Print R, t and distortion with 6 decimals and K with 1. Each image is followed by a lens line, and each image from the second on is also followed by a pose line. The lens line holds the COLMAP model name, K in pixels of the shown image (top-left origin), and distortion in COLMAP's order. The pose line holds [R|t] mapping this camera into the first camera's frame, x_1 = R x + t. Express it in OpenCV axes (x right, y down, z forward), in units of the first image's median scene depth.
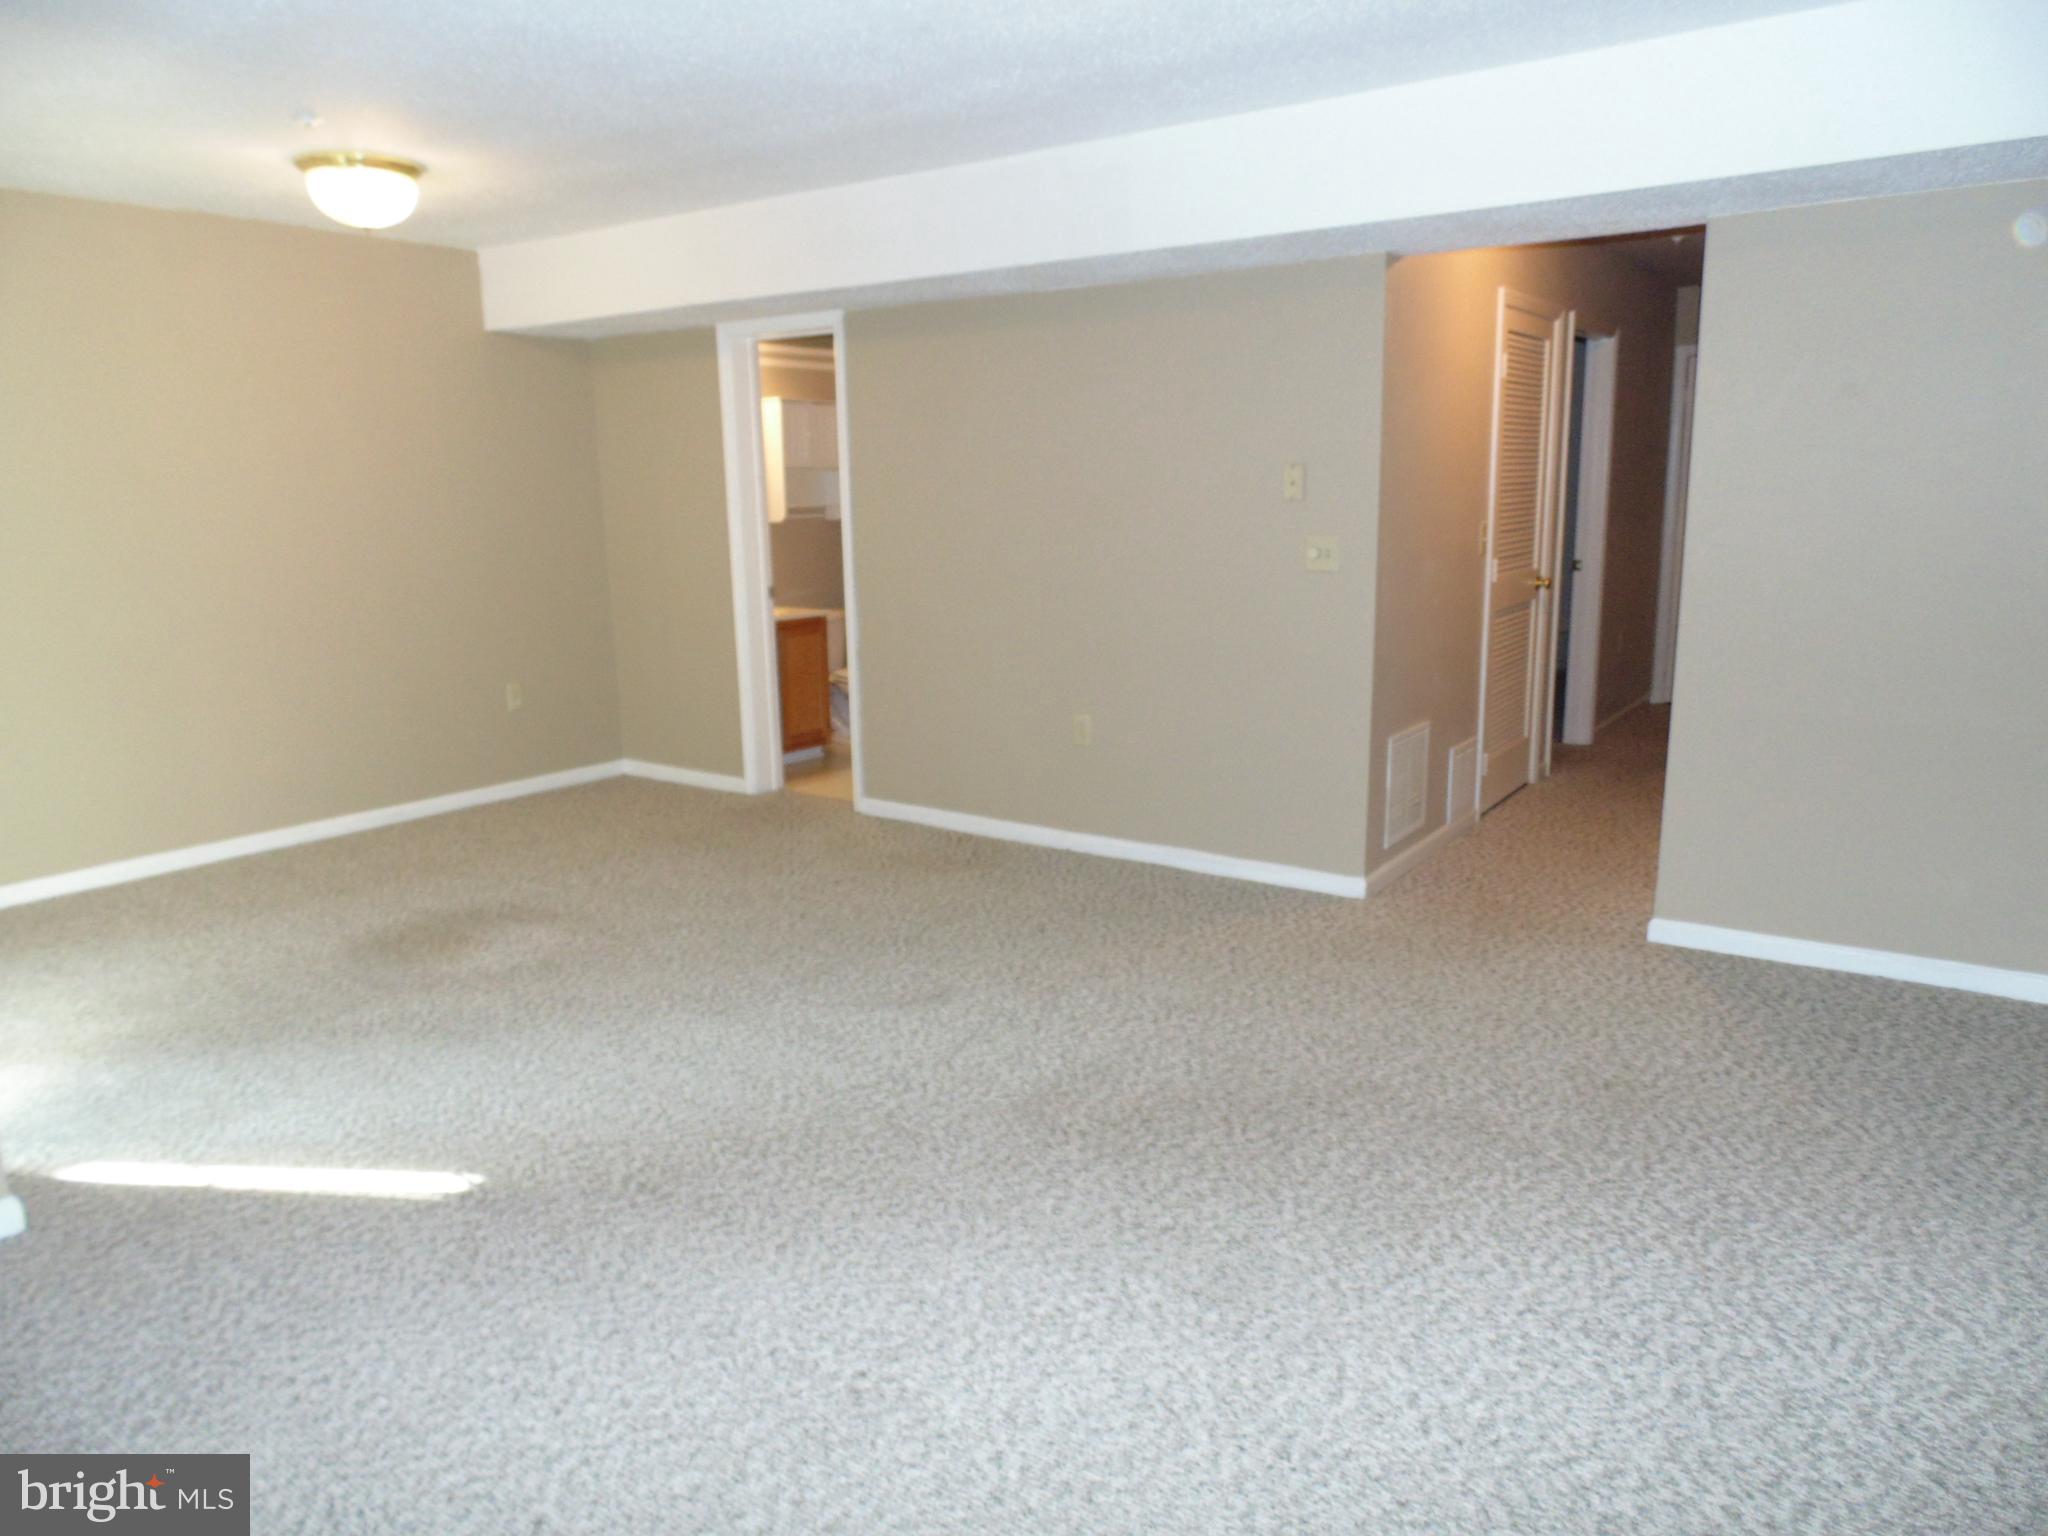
lens RADIAL K [[1361.1, 0, 1024.0], [0, 1361.1, 768.0], [0, 0, 1]] dist [-0.001260, -0.000755]
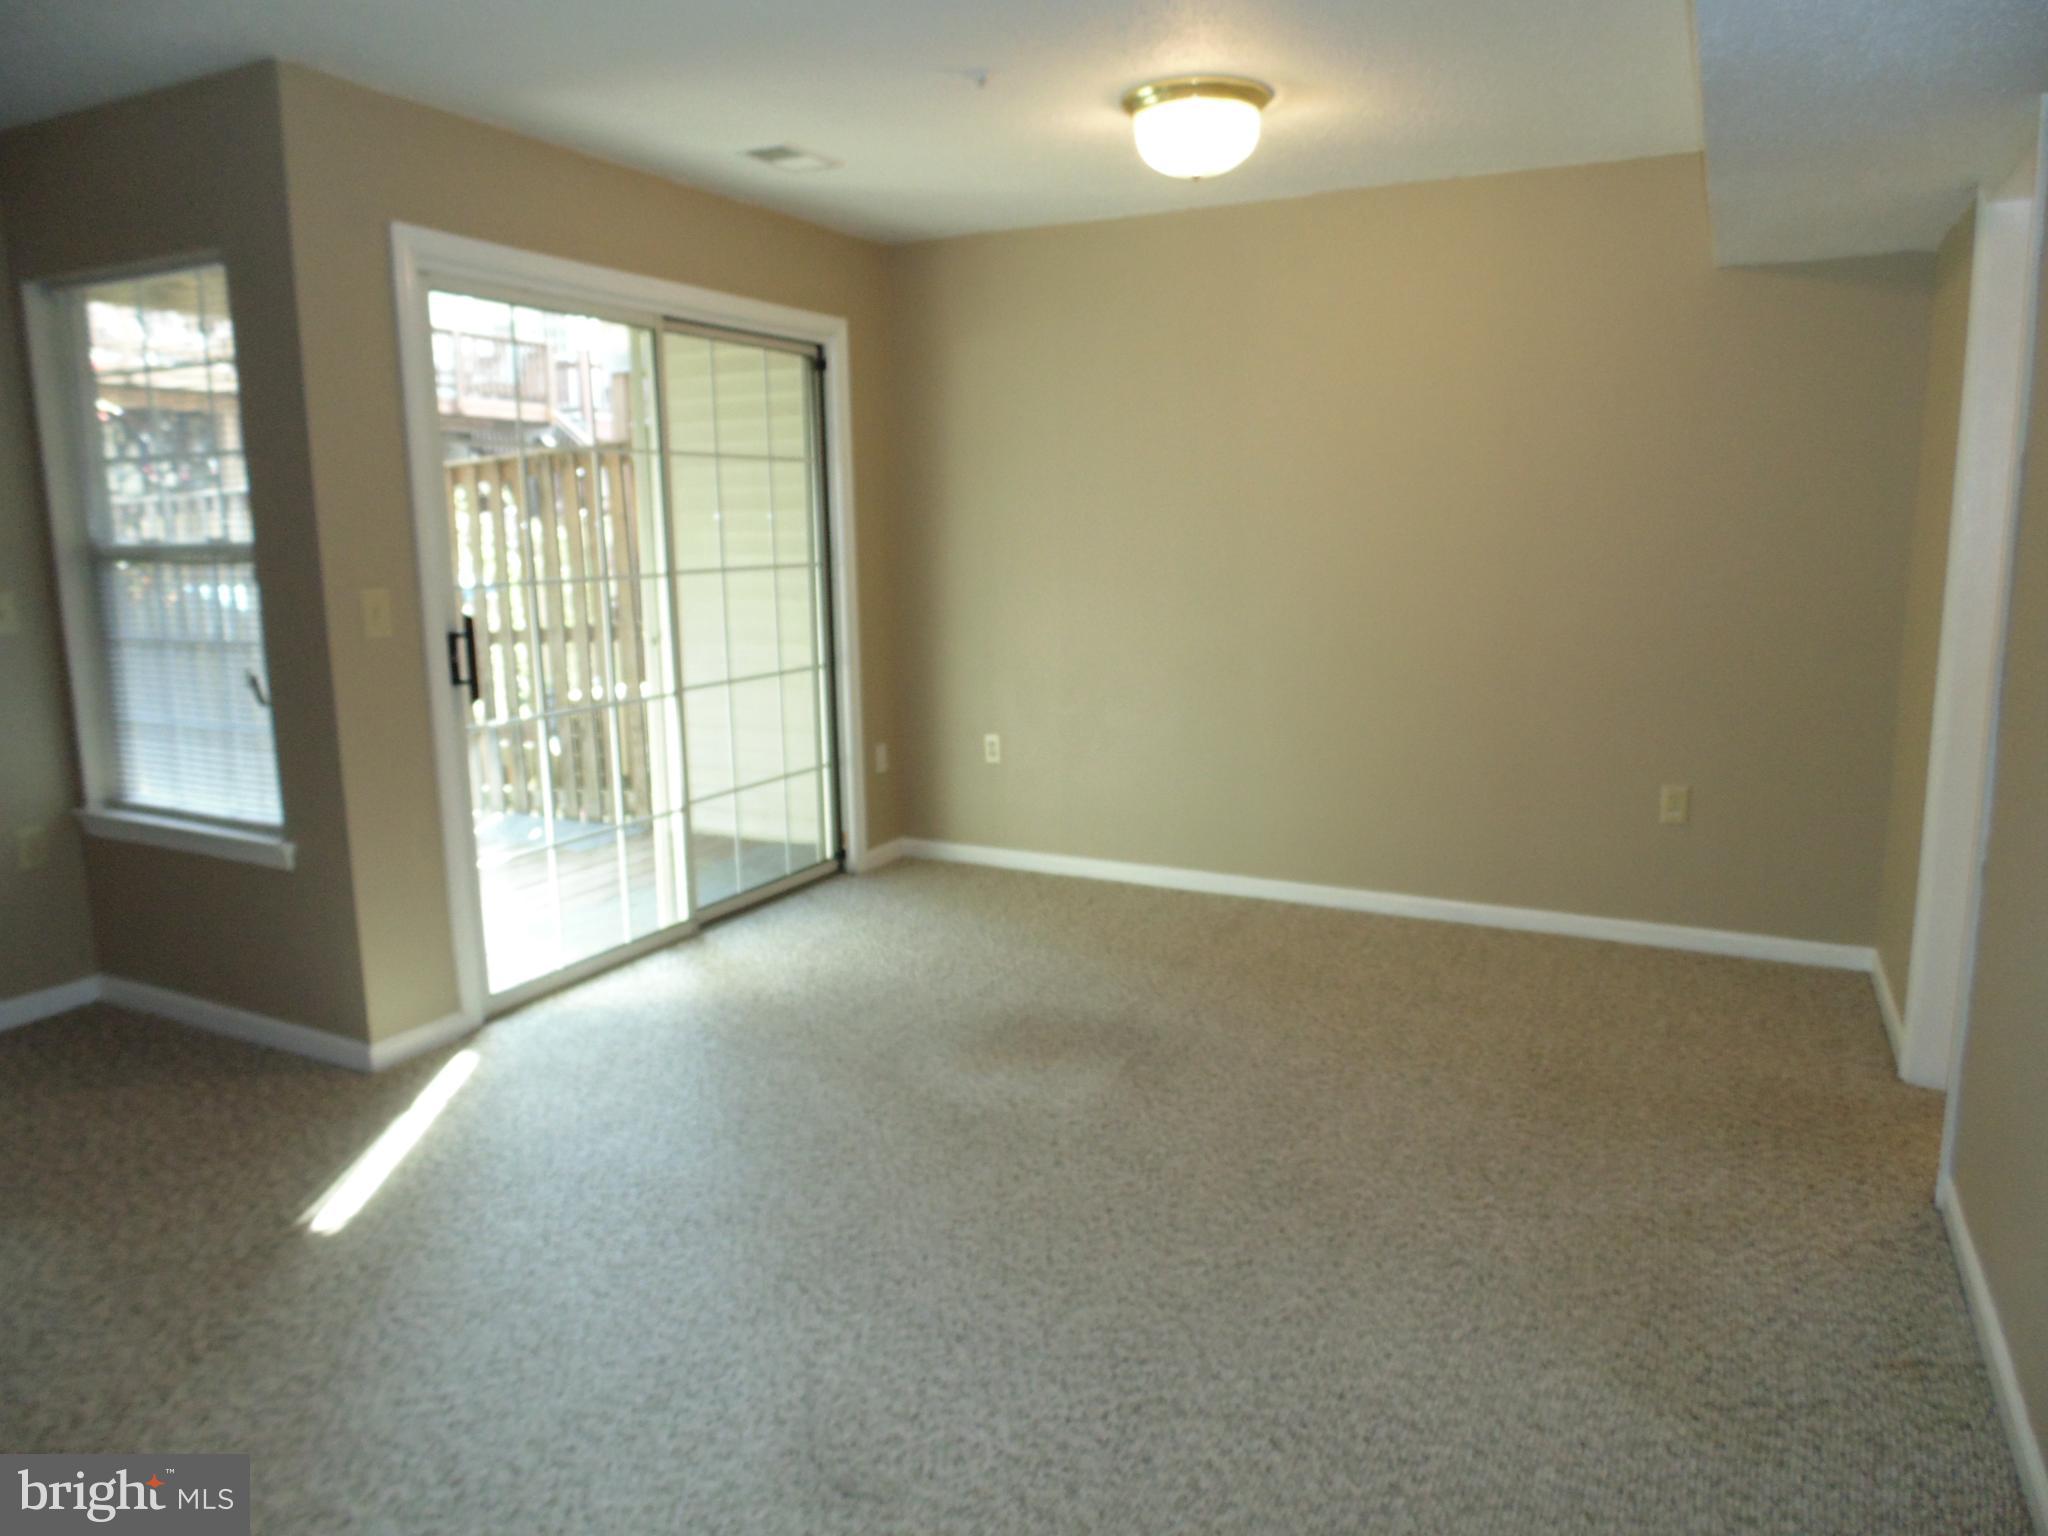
lens RADIAL K [[1361.1, 0, 1024.0], [0, 1361.1, 768.0], [0, 0, 1]] dist [-0.001260, -0.000755]
pose [[0.127436, 0.179551, -0.975460, 0.382111], [-0.193711, 0.969045, 0.153063, -0.179033], [0.972747, 0.169451, 0.158273, 0.933464]]
